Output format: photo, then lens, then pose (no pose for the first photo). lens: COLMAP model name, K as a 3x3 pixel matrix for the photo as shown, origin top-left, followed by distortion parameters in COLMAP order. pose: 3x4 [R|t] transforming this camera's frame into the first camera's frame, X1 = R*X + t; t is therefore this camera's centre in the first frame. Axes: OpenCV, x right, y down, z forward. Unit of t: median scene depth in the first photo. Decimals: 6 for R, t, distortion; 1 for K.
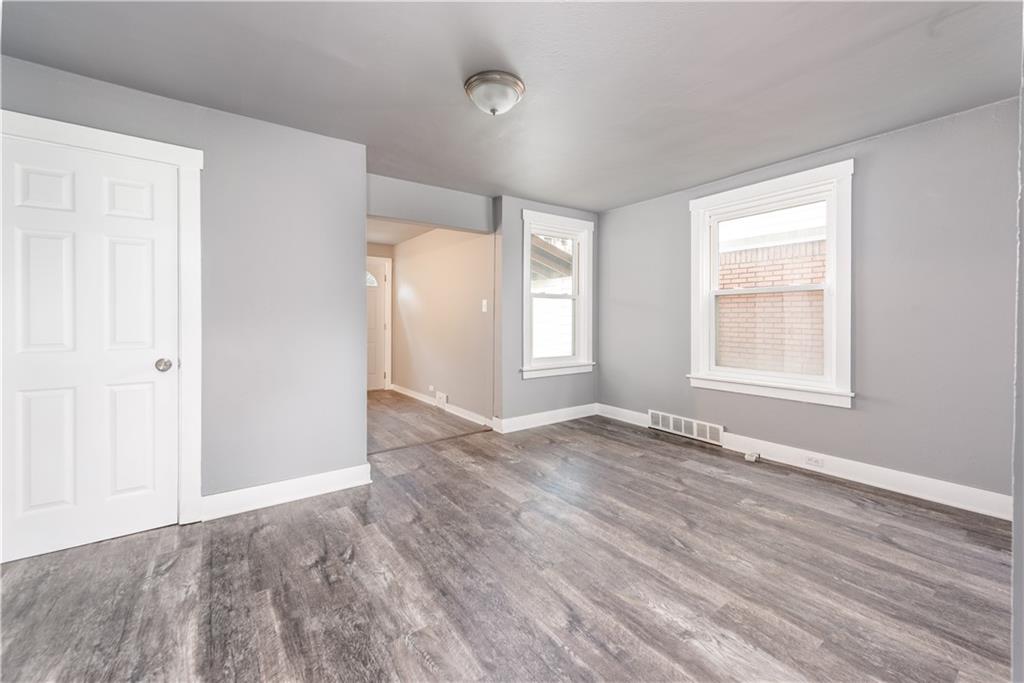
lens RADIAL K [[410.2, 0, 516.4], [0, 410.2, 340.7], [0, 0, 1]] dist [0.011007, -0.000756]
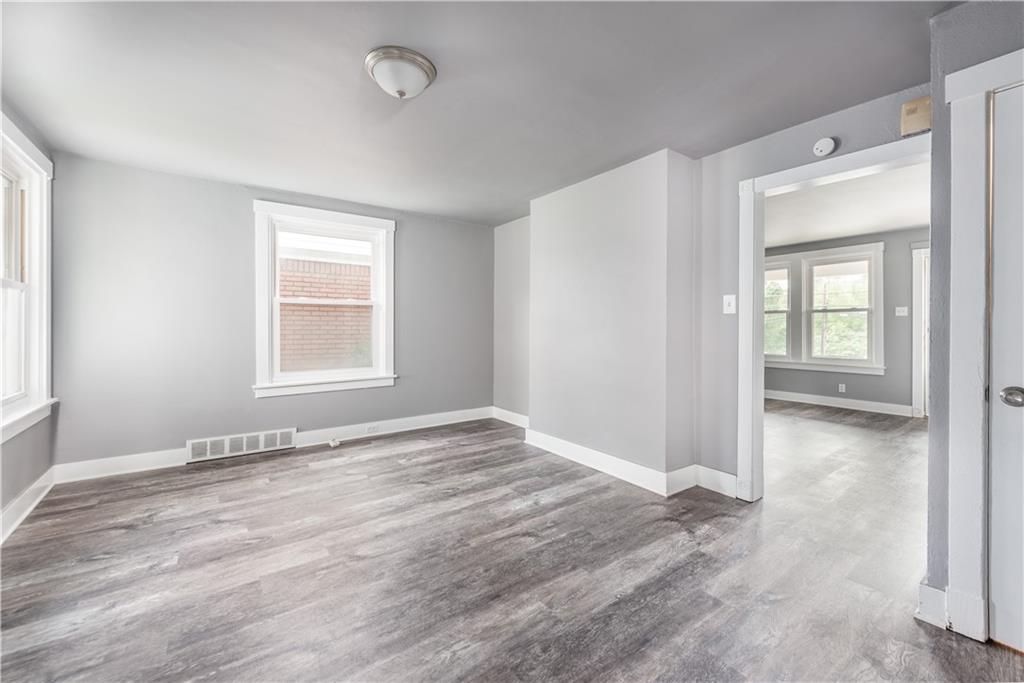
lens RADIAL K [[412.7, 0, 506.3], [0, 412.7, 329.1], [0, 0, 1]] dist [0.008871, -0.000265]
pose [[0.012909, -0.009091, 0.999875, -0.847925], [0.050265, 0.998700, 0.008432, -0.043194], [-0.998652, 0.050150, 0.013349, 0.654213]]
